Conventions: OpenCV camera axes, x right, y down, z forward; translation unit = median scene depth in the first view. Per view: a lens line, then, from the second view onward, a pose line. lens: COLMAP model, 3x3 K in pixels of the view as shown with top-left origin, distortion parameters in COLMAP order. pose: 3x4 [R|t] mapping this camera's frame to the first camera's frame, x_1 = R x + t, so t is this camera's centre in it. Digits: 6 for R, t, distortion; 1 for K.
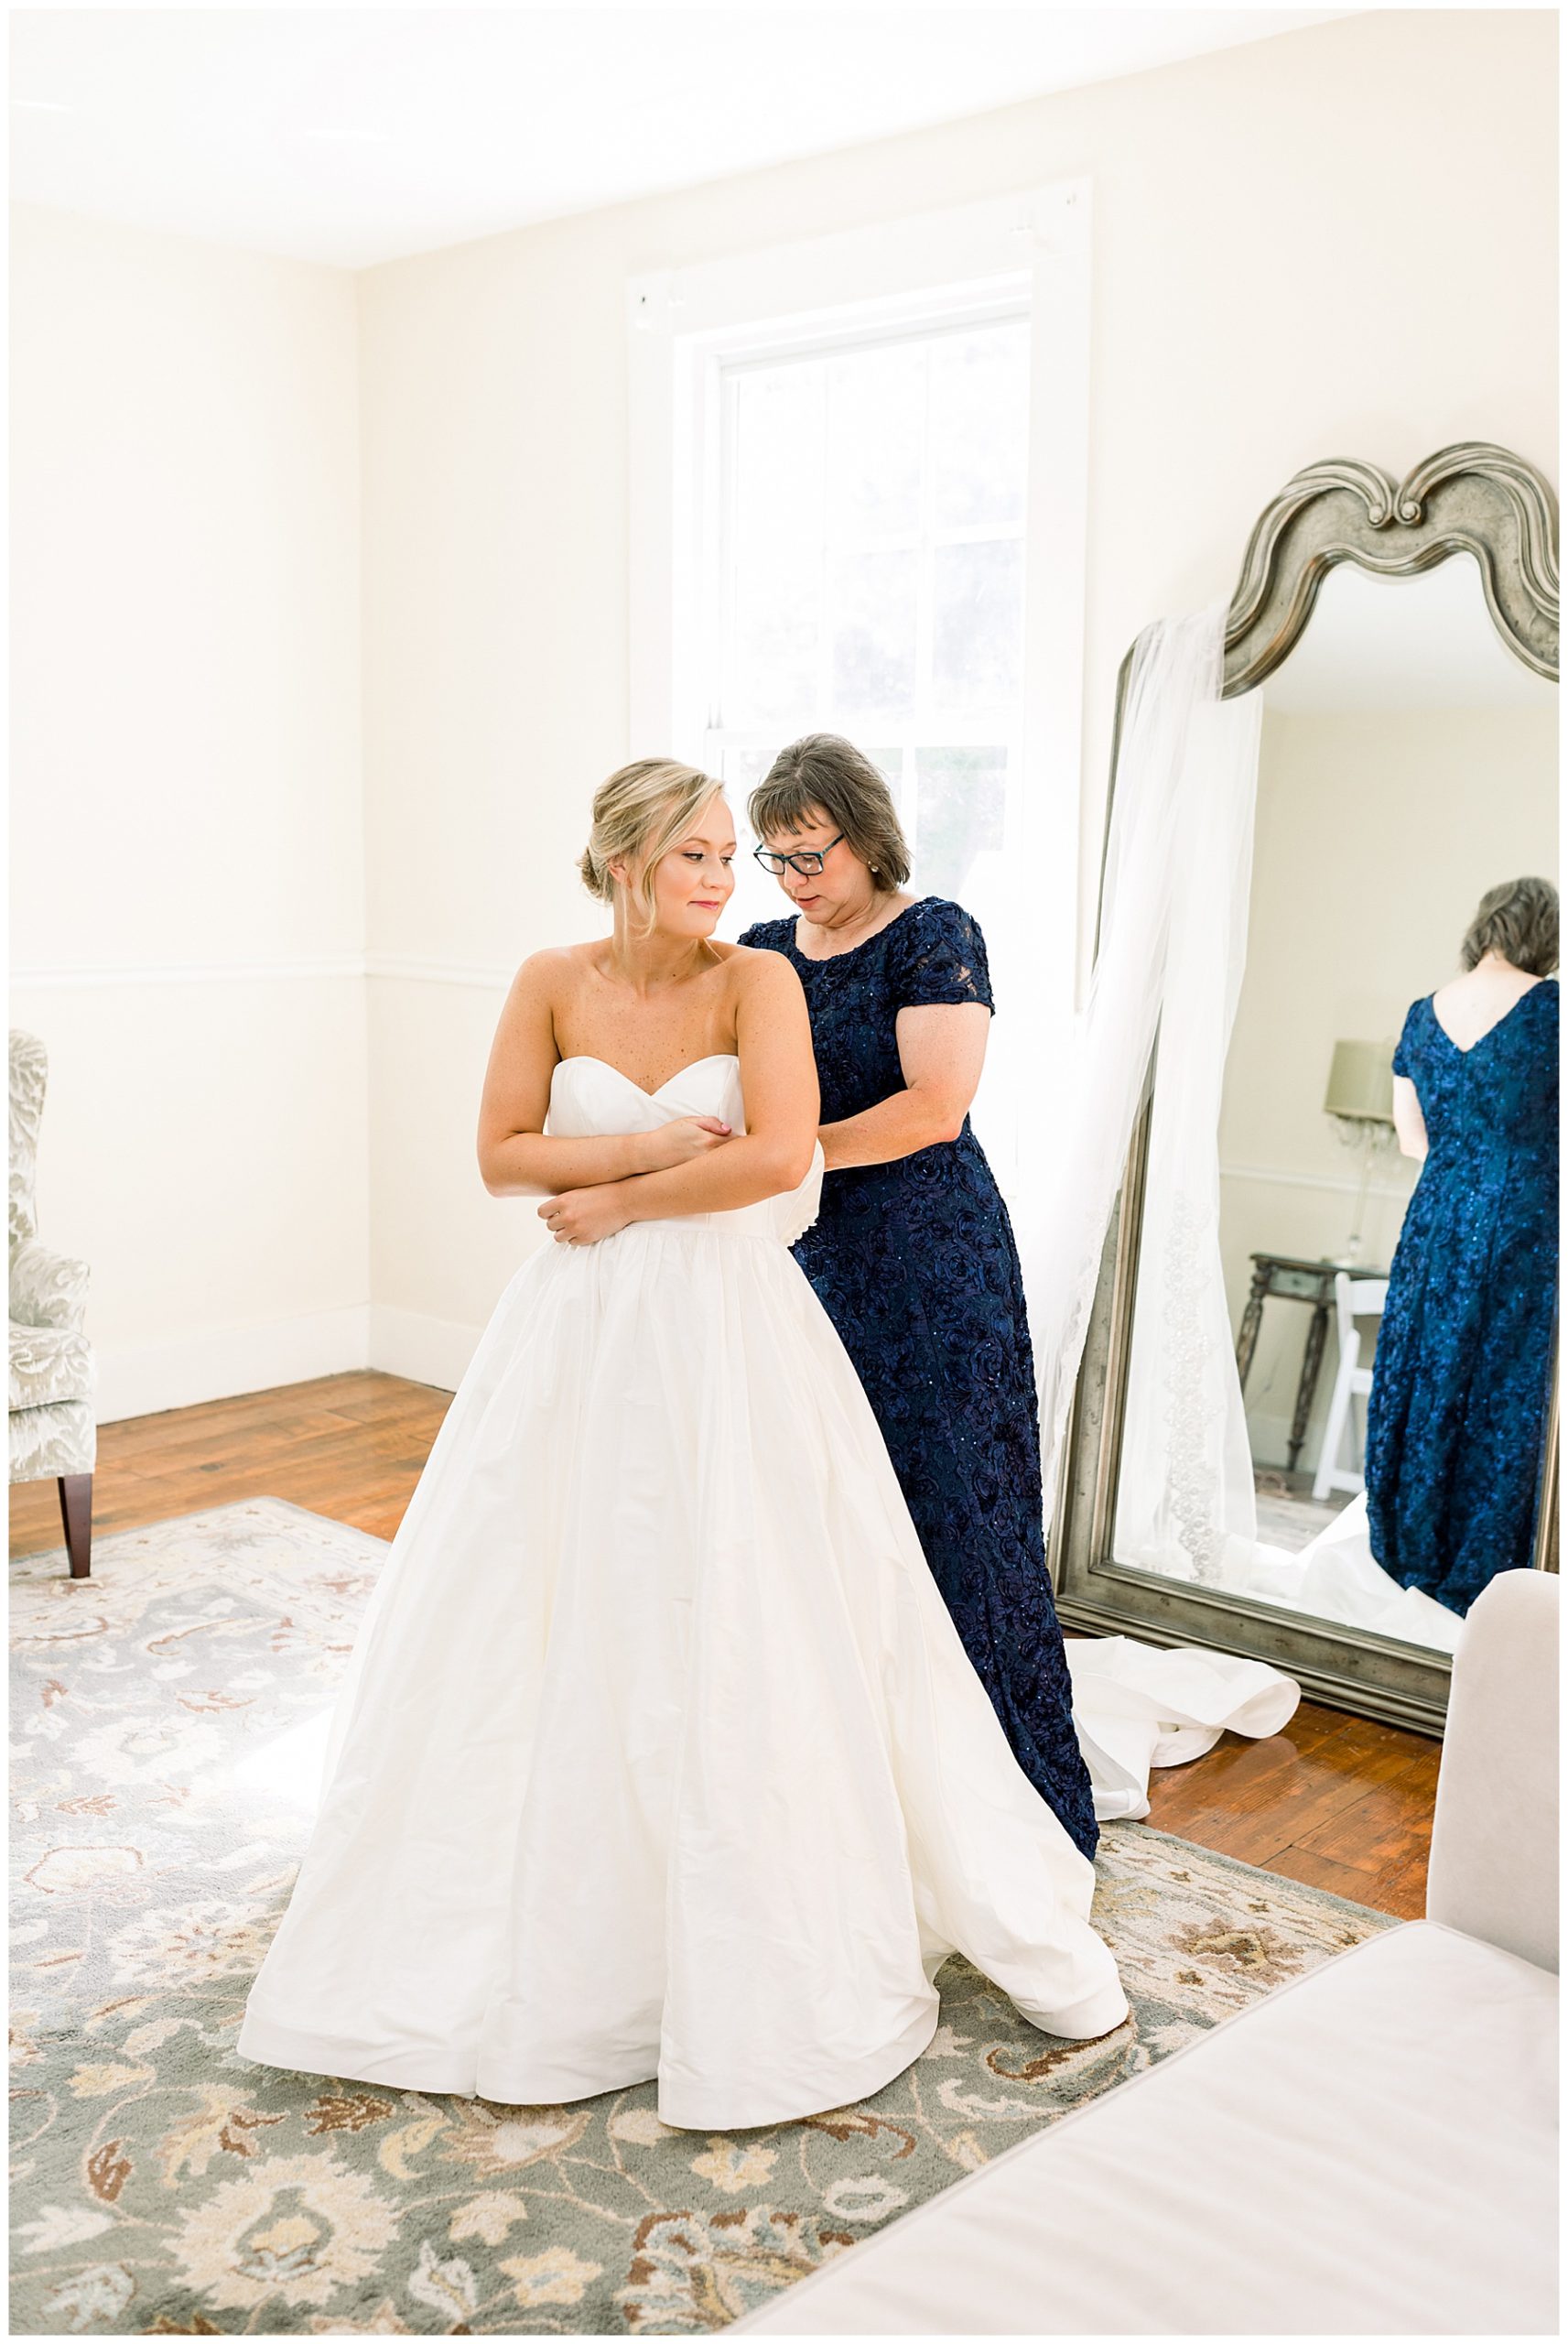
lens RADIAL K [[2396.5, 0, 784.0], [0, 2396.5, 1172.0], [0, 0, 1]] dist [-0.010637, -0.006390]
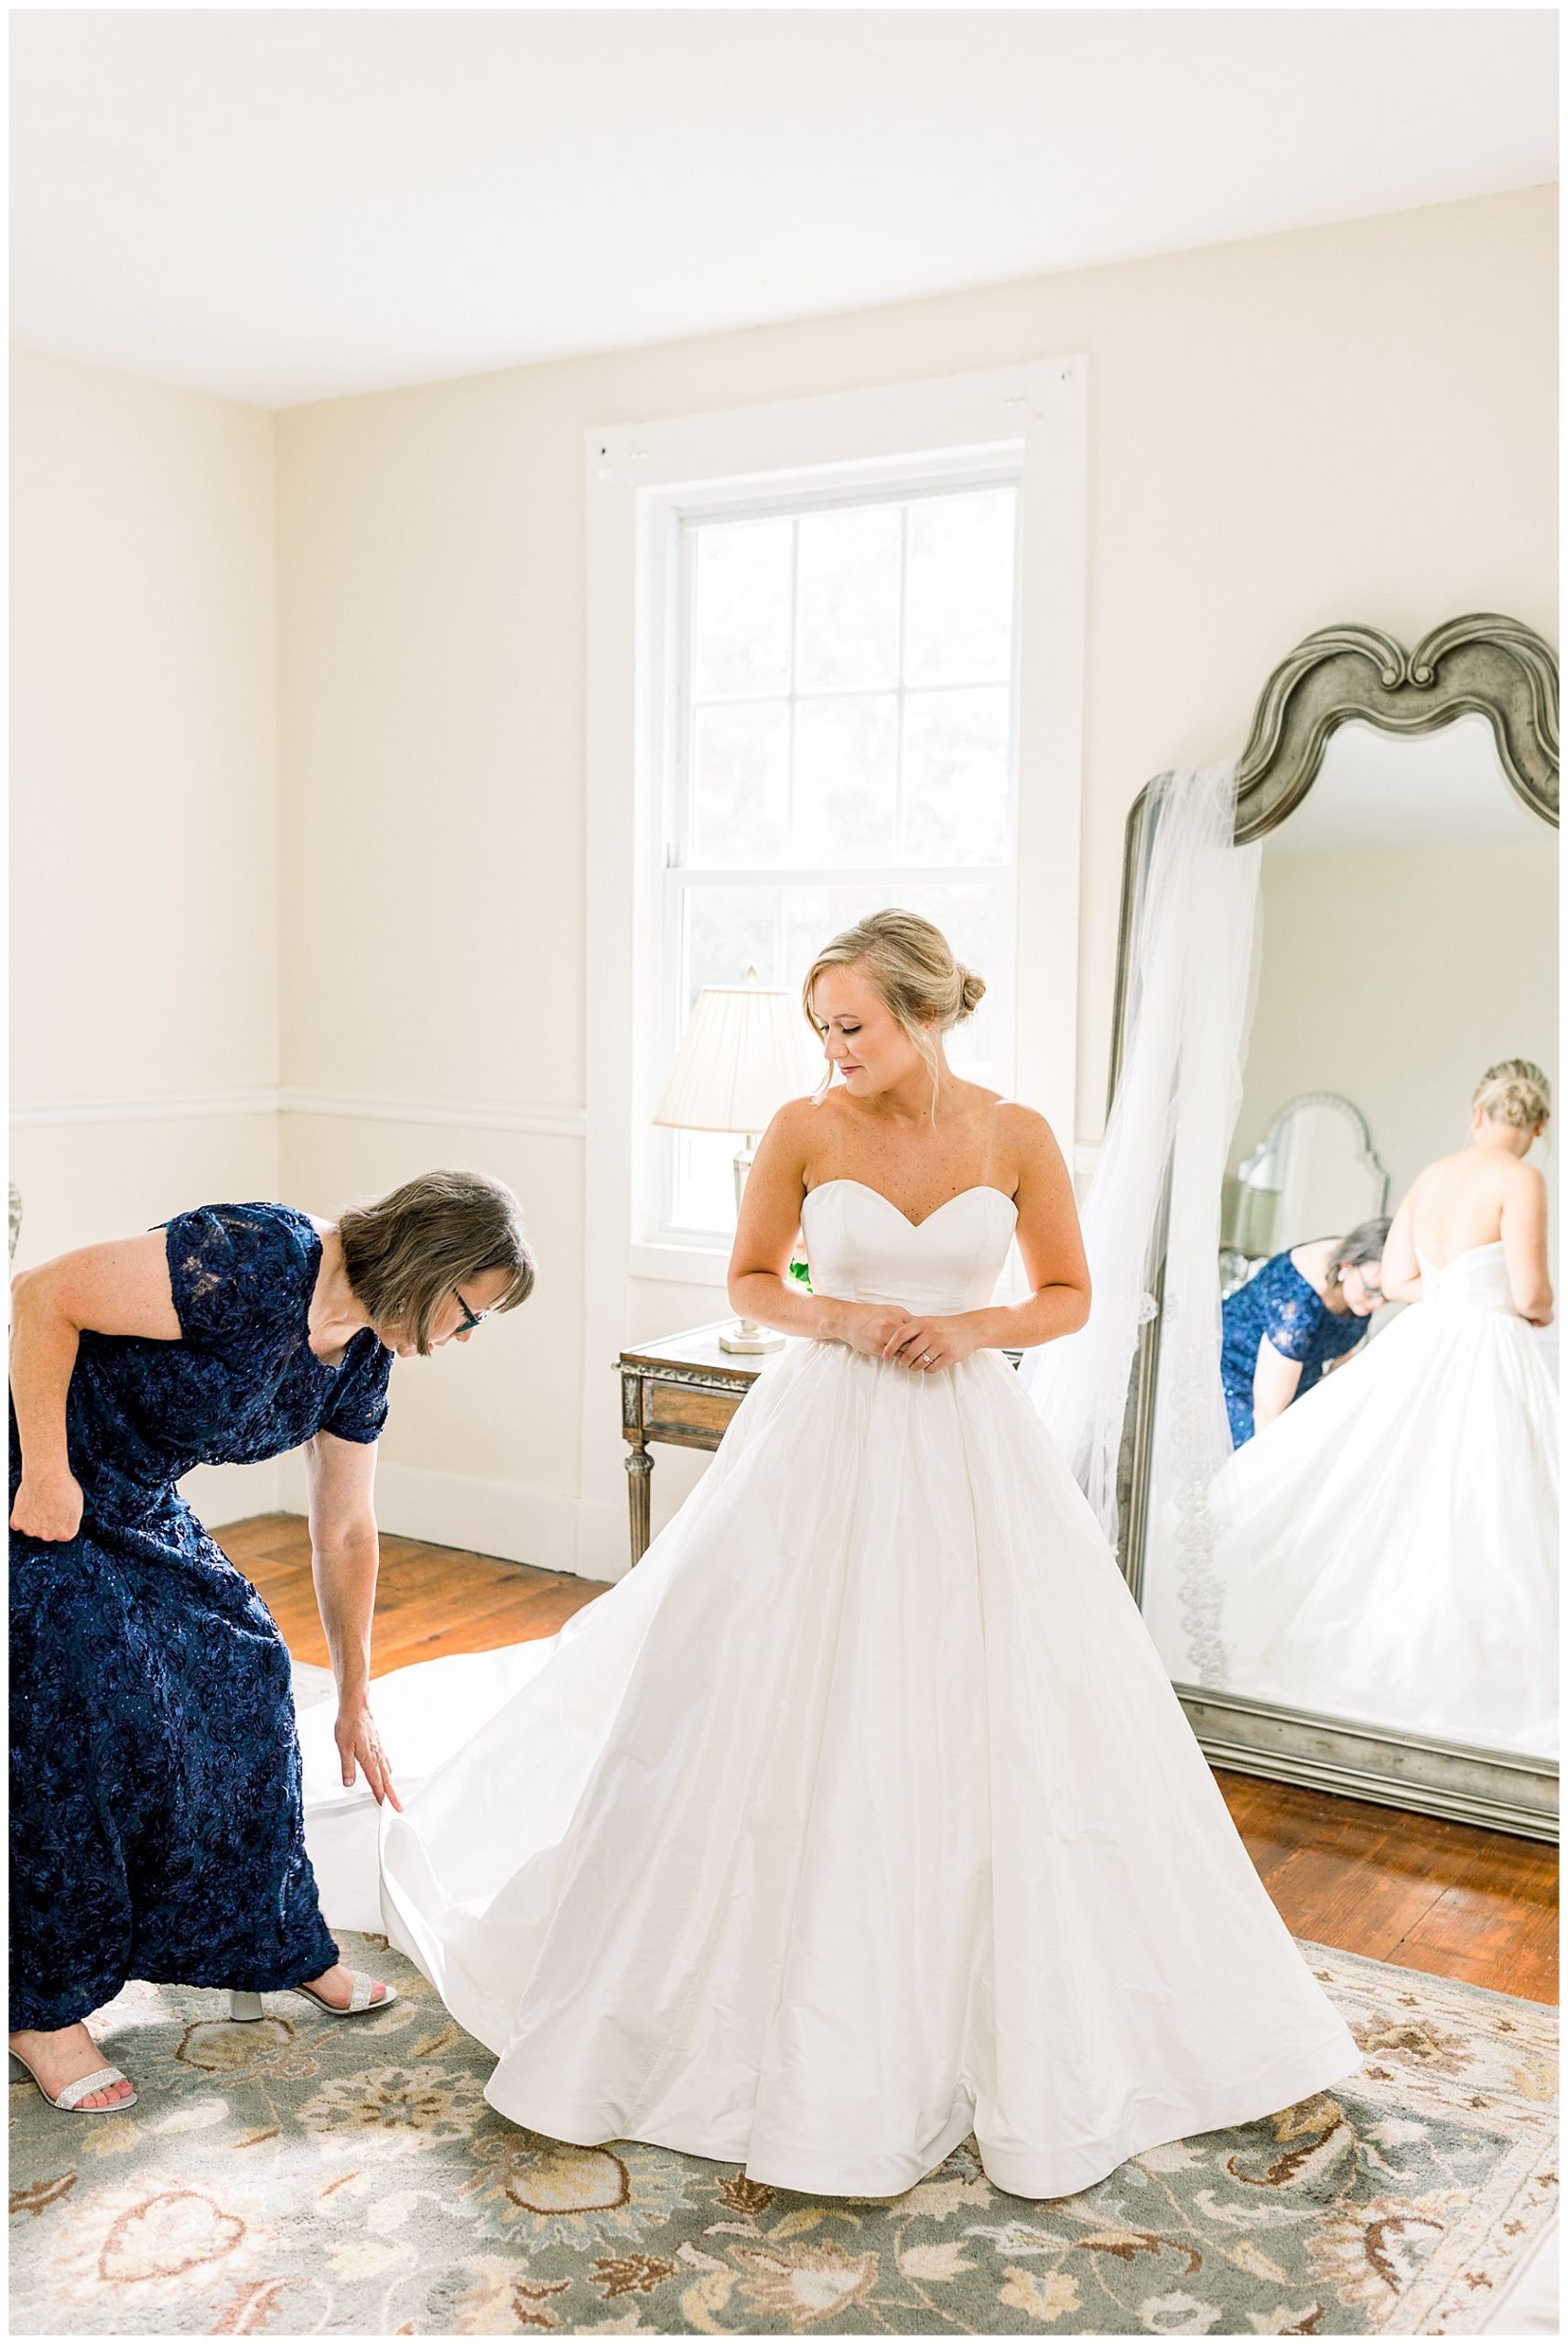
lens RADIAL K [[2370.0, 0, 784.0], [0, 2370.0, 1172.0], [0, 0, 1]] dist [-0.014717, 0.011503]
pose [[0.987885, -0.012298, 0.154700, -0.192717], [0.020355, 0.998511, -0.050604, -0.005358], [-0.153847, 0.053140, 0.986665, 0.007253]]
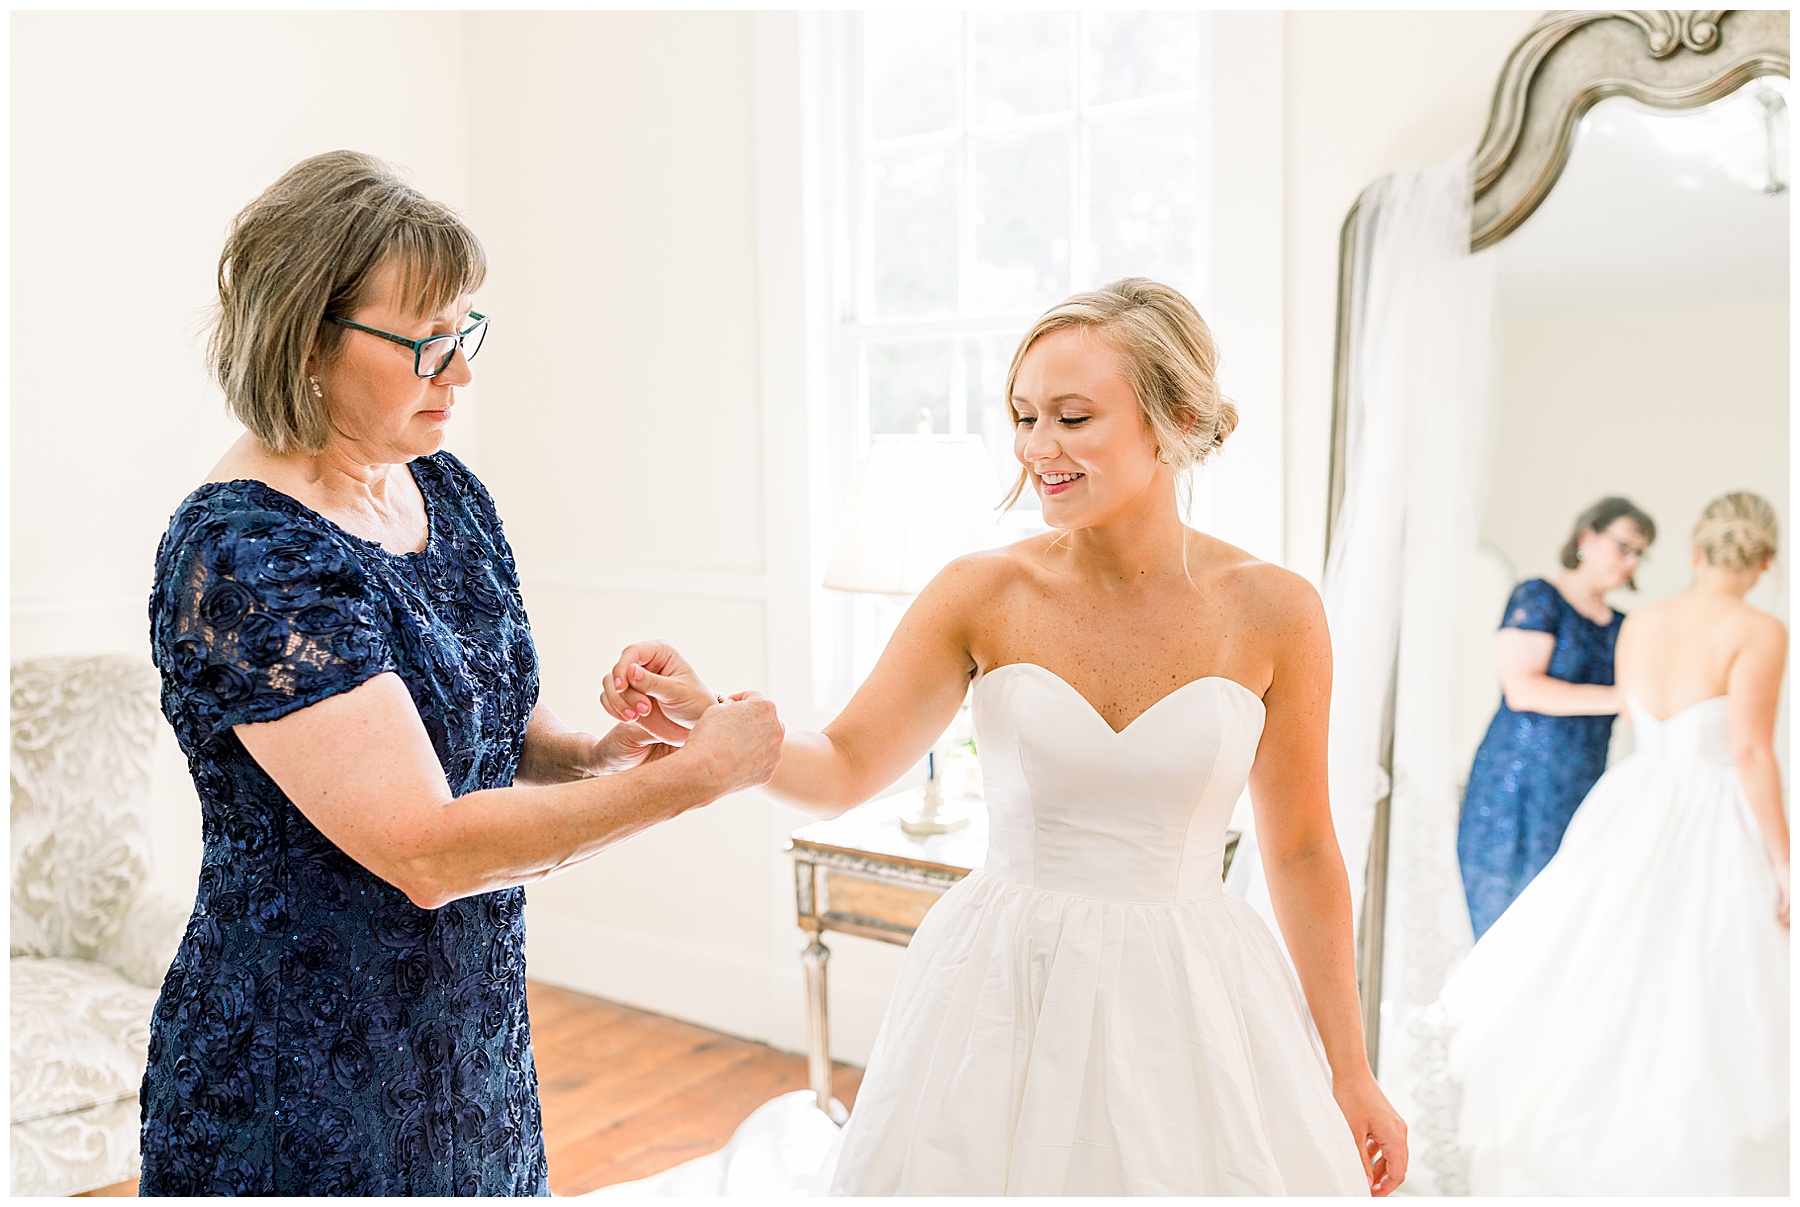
lens RADIAL K [[1820.3, 0, 856.7], [0, 1820.3, 604.4], [0, 0, 1]] dist [-0.014717, 0.011503]
pose [[0.996441, -0.035099, 0.076635, -0.119221], [0.039645, 0.997492, -0.058640, -0.034260], [-0.074384, 0.061469, 0.995333, 0.360787]]
